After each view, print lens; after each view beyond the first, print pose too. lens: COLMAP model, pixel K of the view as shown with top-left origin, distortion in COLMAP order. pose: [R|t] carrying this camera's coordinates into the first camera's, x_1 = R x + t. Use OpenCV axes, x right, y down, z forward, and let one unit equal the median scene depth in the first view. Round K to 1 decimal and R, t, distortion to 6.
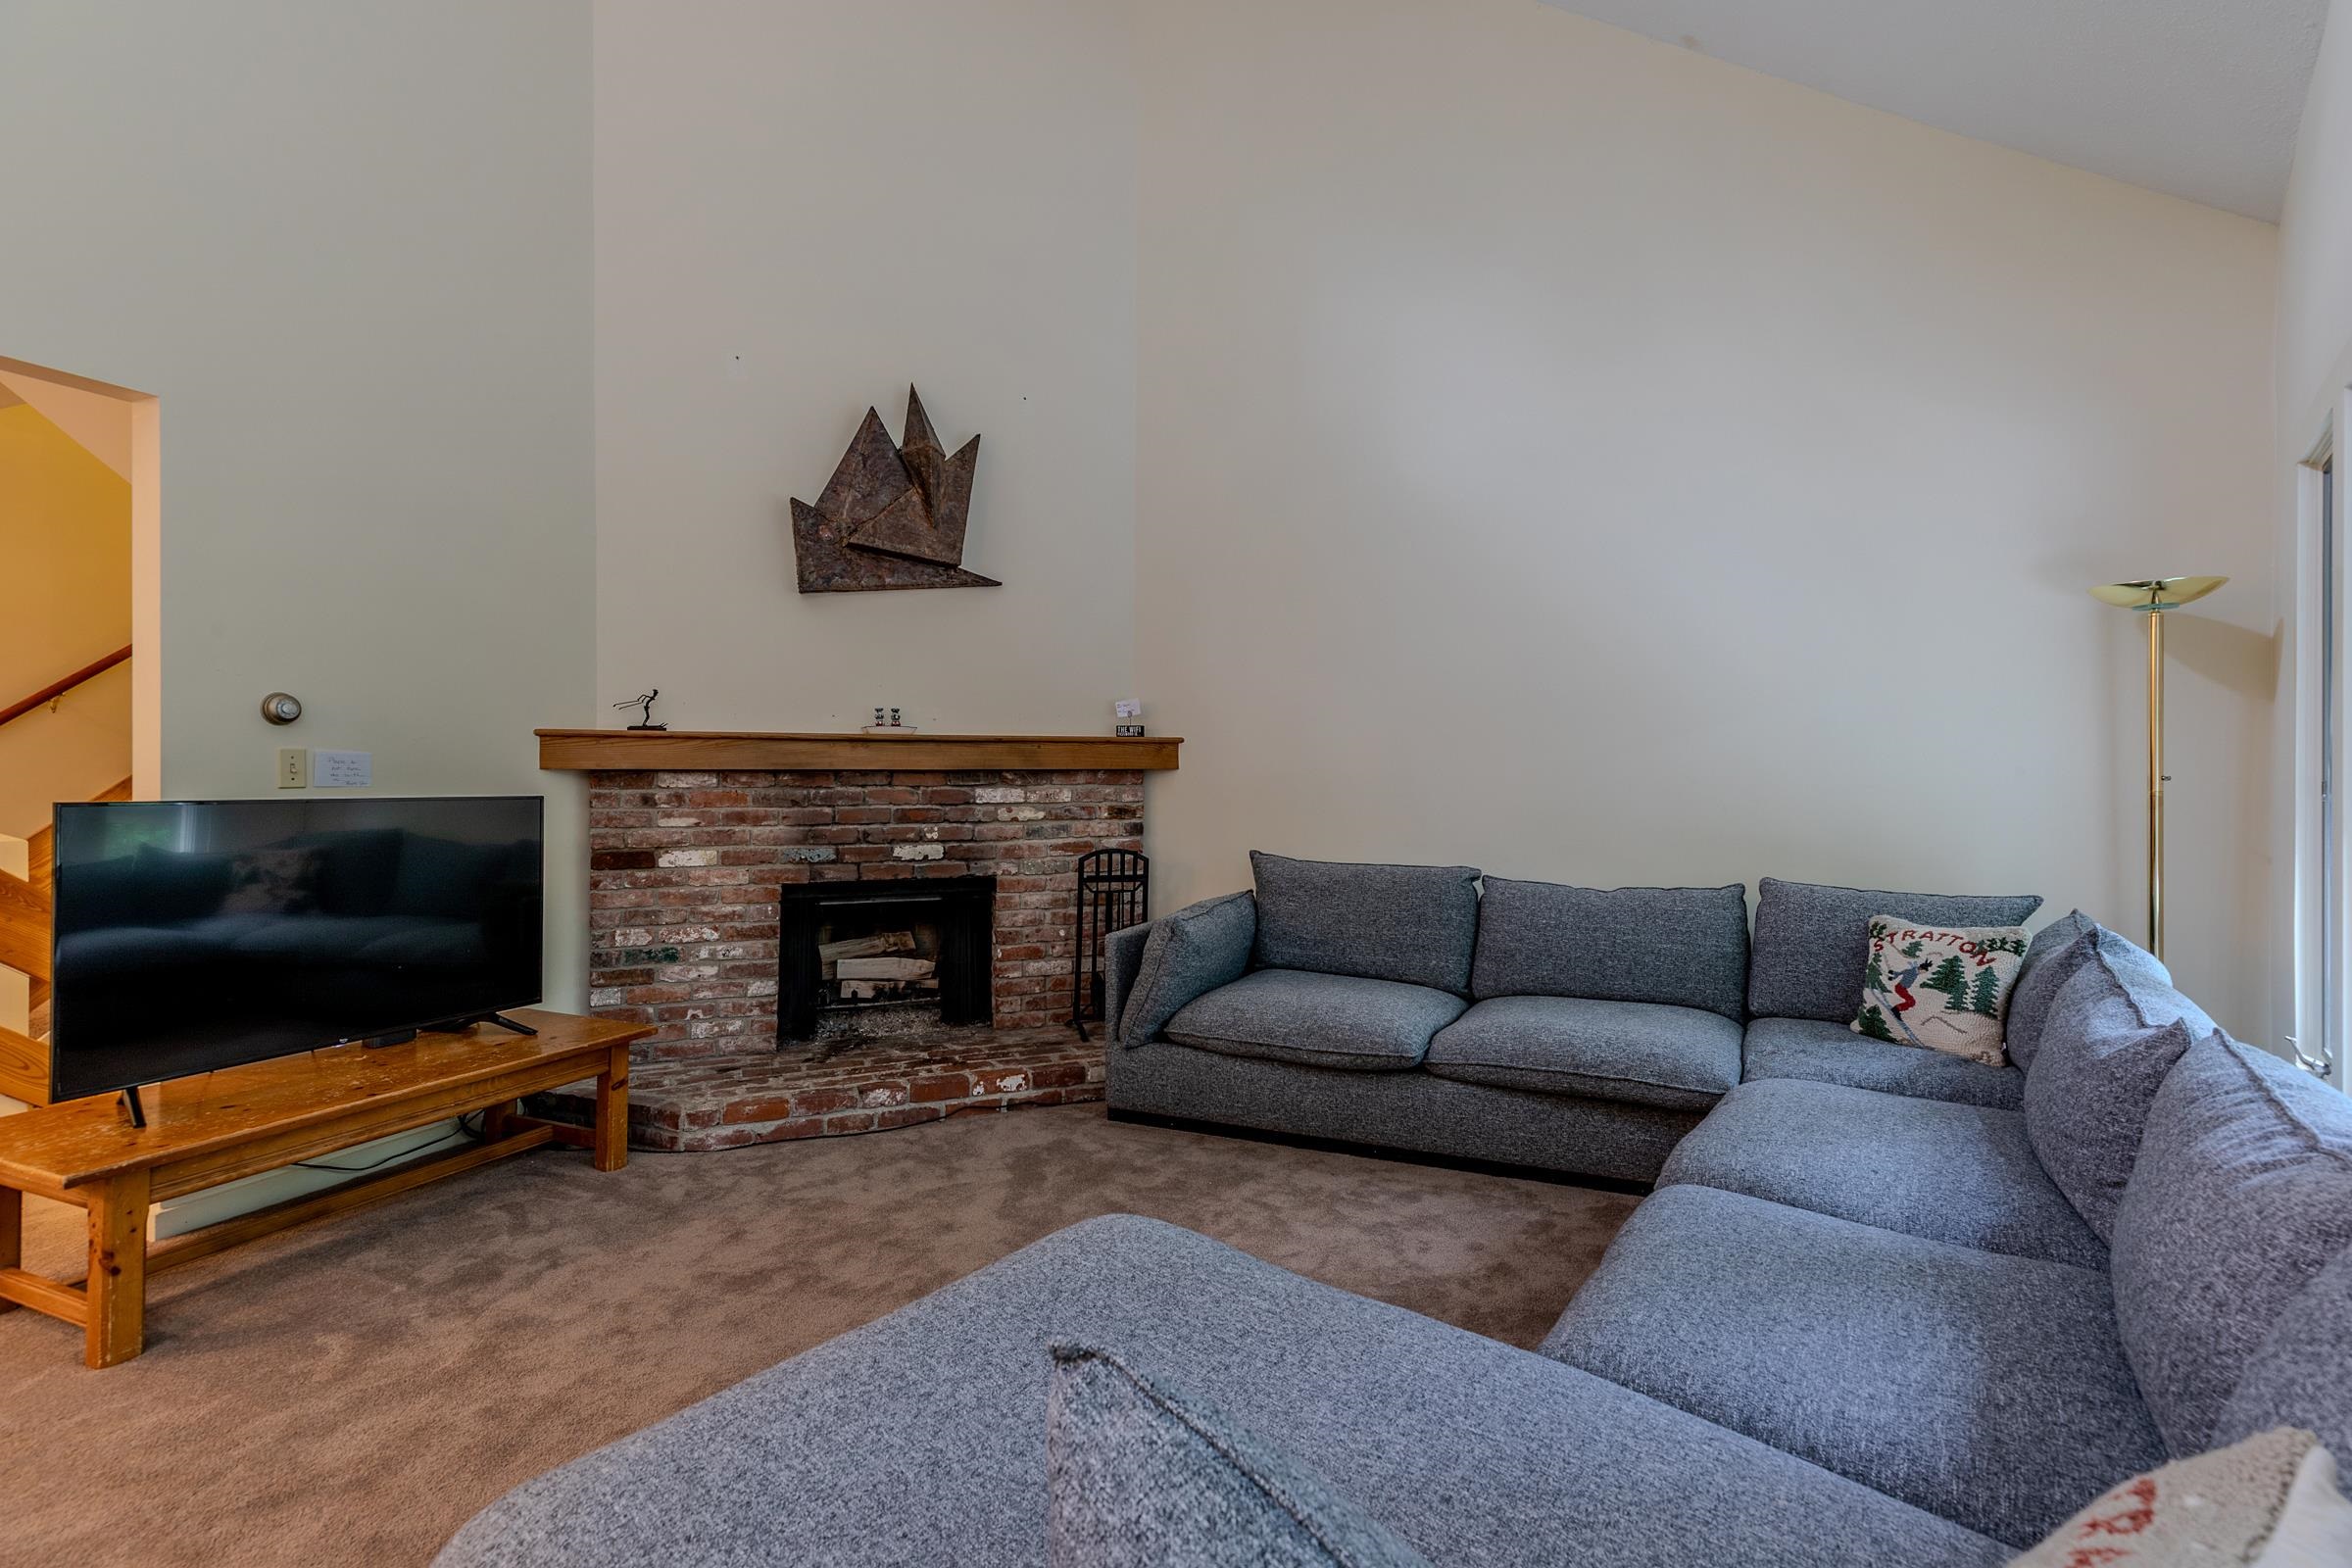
lens RADIAL K [[1080.9, 0, 1172.3], [0, 1080.9, 778.0], [0, 0, 1]] dist [0.009042, 0.000447]
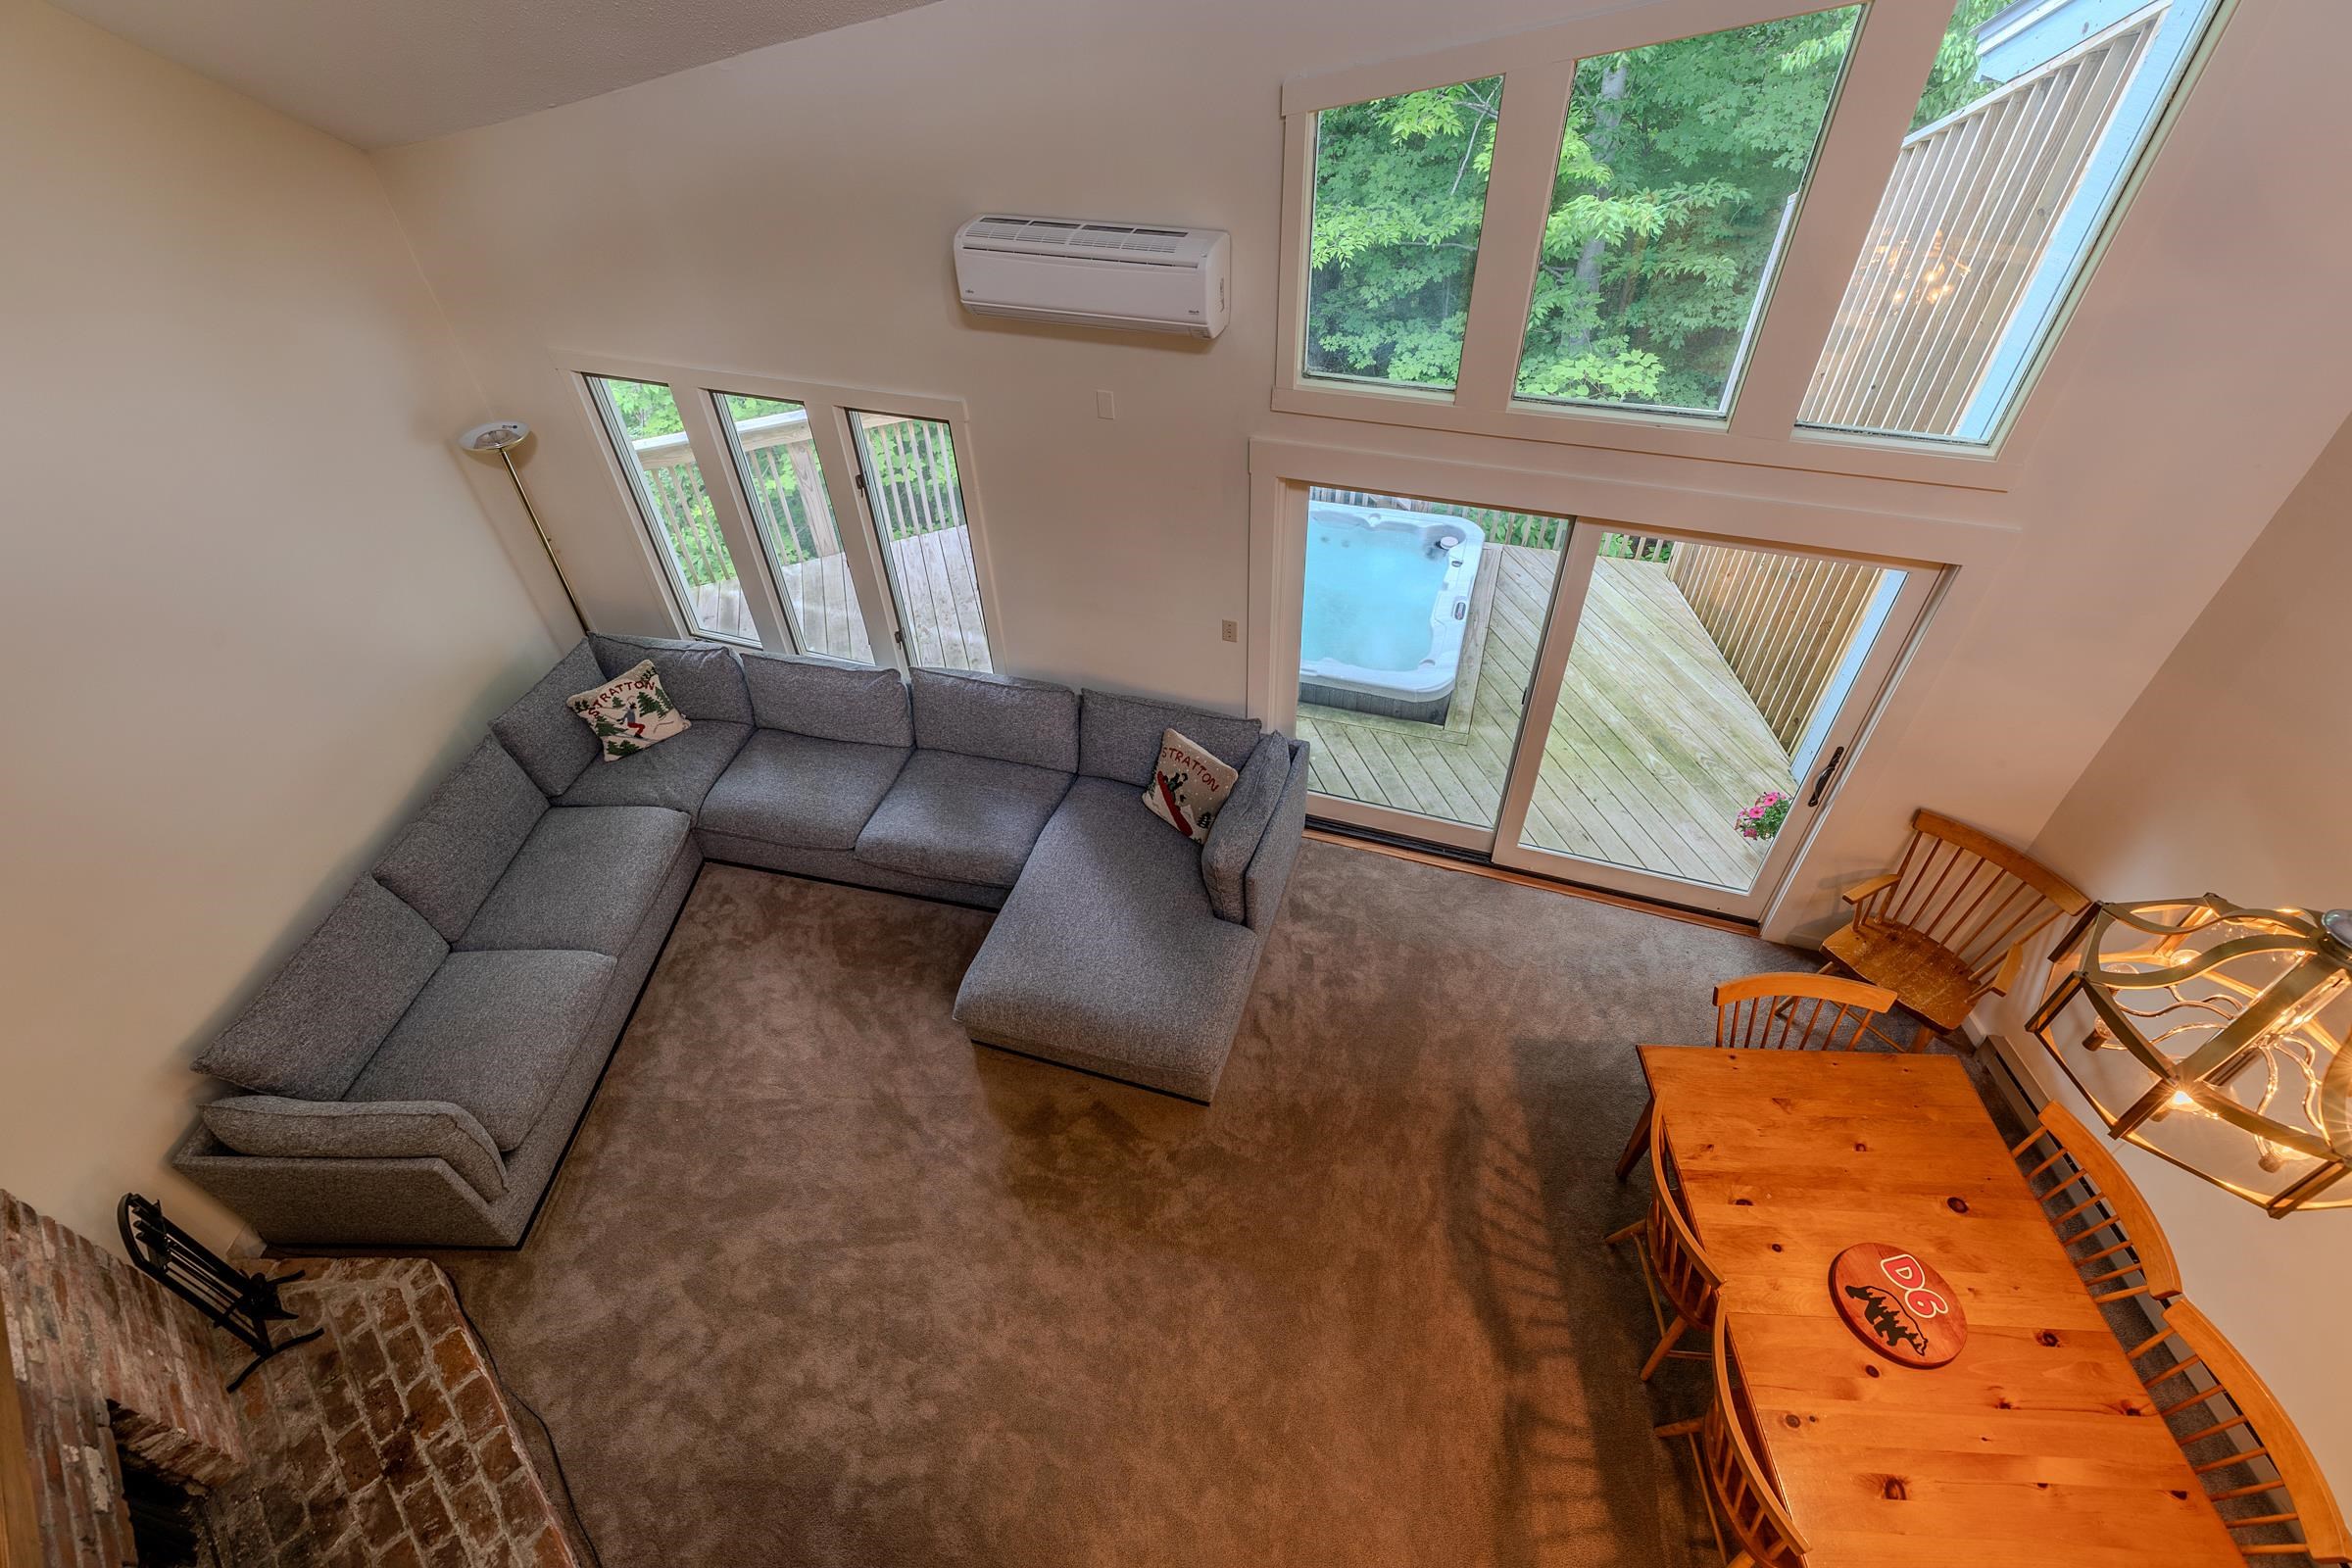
lens RADIAL K [[1052.4, 0, 1194.6], [0, 1052.4, 743.4], [0, 0, 1]] dist [0.003158, 0.000292]
pose [[-0.357654, -0.612486, 0.704943, -0.636517], [0.042352, 0.743460, 0.667438, -0.642645], [-0.932893, 0.268567, -0.239962, 0.415901]]
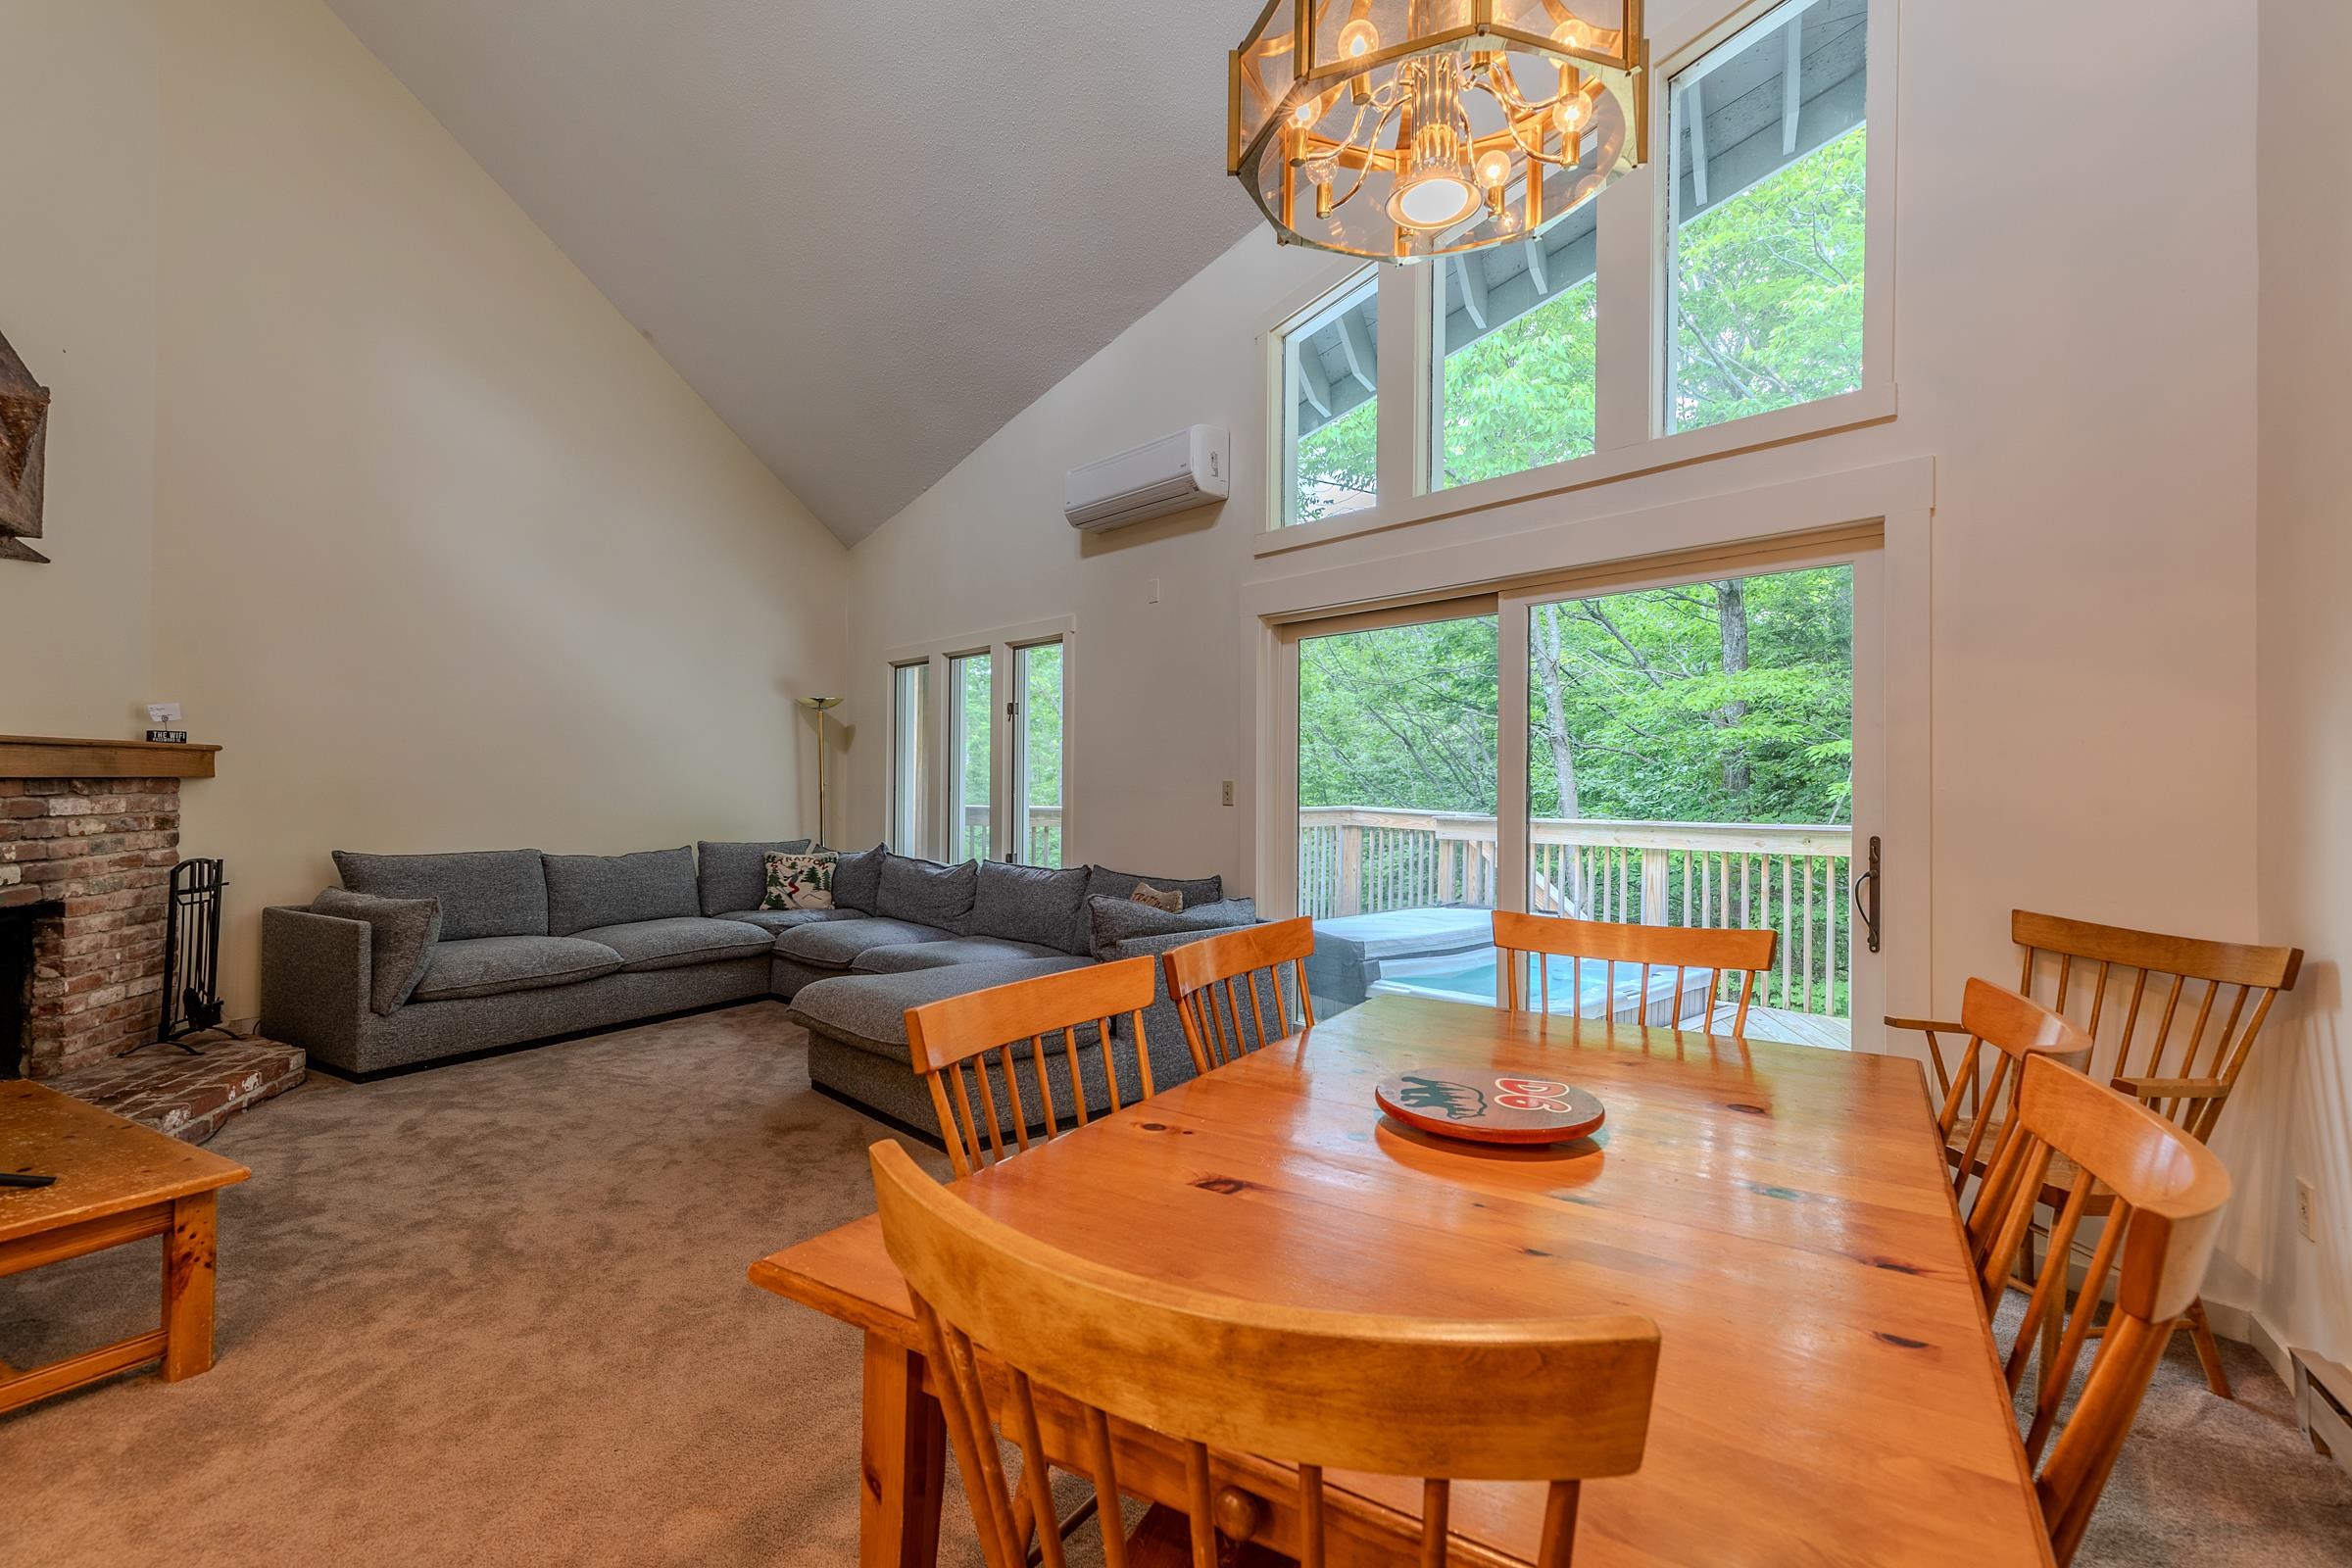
lens RADIAL K [[1080.9, 0, 1172.3], [0, 1080.9, 778.0], [0, 0, 1]] dist [0.009042, 0.000447]
pose [[0.156217, 0.000983, 0.987722, -0.911296], [0.005103, 0.999985, -0.001802, -0.001186], [-0.987710, 0.005322, 0.156209, -0.024716]]
